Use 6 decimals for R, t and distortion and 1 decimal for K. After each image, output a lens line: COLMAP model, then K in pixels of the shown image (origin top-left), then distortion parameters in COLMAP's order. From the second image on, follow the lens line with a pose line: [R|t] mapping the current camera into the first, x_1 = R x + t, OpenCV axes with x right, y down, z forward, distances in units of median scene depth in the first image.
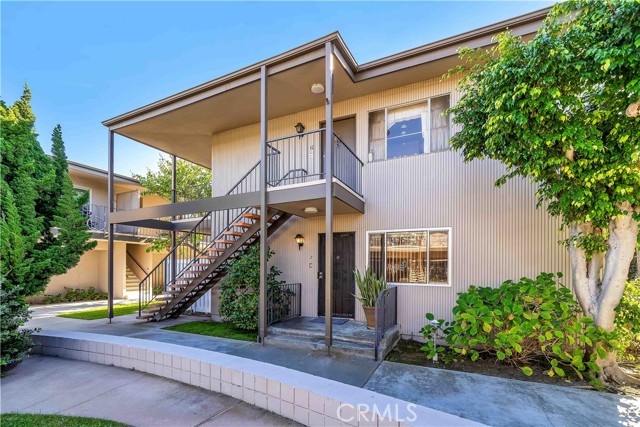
lens RADIAL K [[270.2, 0, 322.9], [0, 270.2, 264.2], [0, 0, 1]] dist [-0.002801, -0.000993]
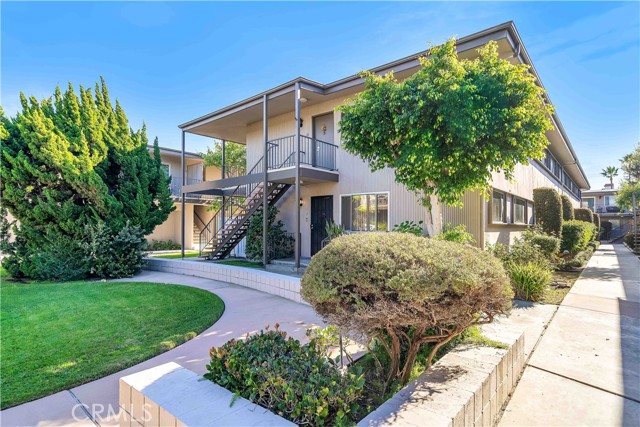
lens RADIAL K [[334.7, 0, 320.7], [0, 334.7, 216.6], [0, 0, 1]] dist [0.004098, 0.000095]
pose [[0.962217, -0.010306, -0.272087, 0.519872], [0.004701, 0.999763, -0.021246, 0.025966], [0.272242, 0.019164, 0.962038, -0.663240]]
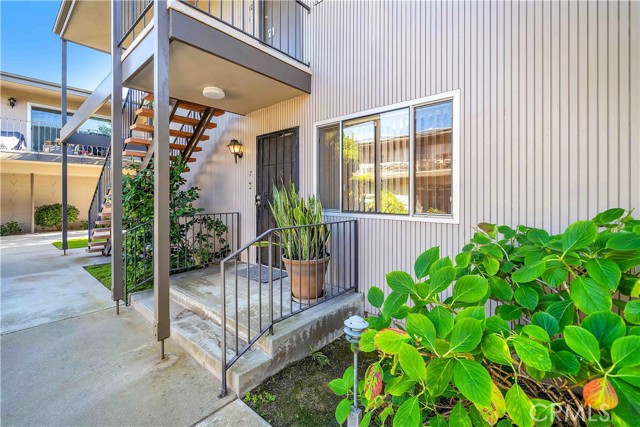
lens RADIAL K [[270.1, 0, 324.8], [0, 270.1, 193.0], [0, 0, 1]] dist [-0.007390, 0.001306]
pose [[0.964241, -0.007821, -0.264913, 0.325075], [0.006179, 0.999956, -0.007032, 0.029583], [0.264956, 0.005144, 0.964247, 0.441989]]
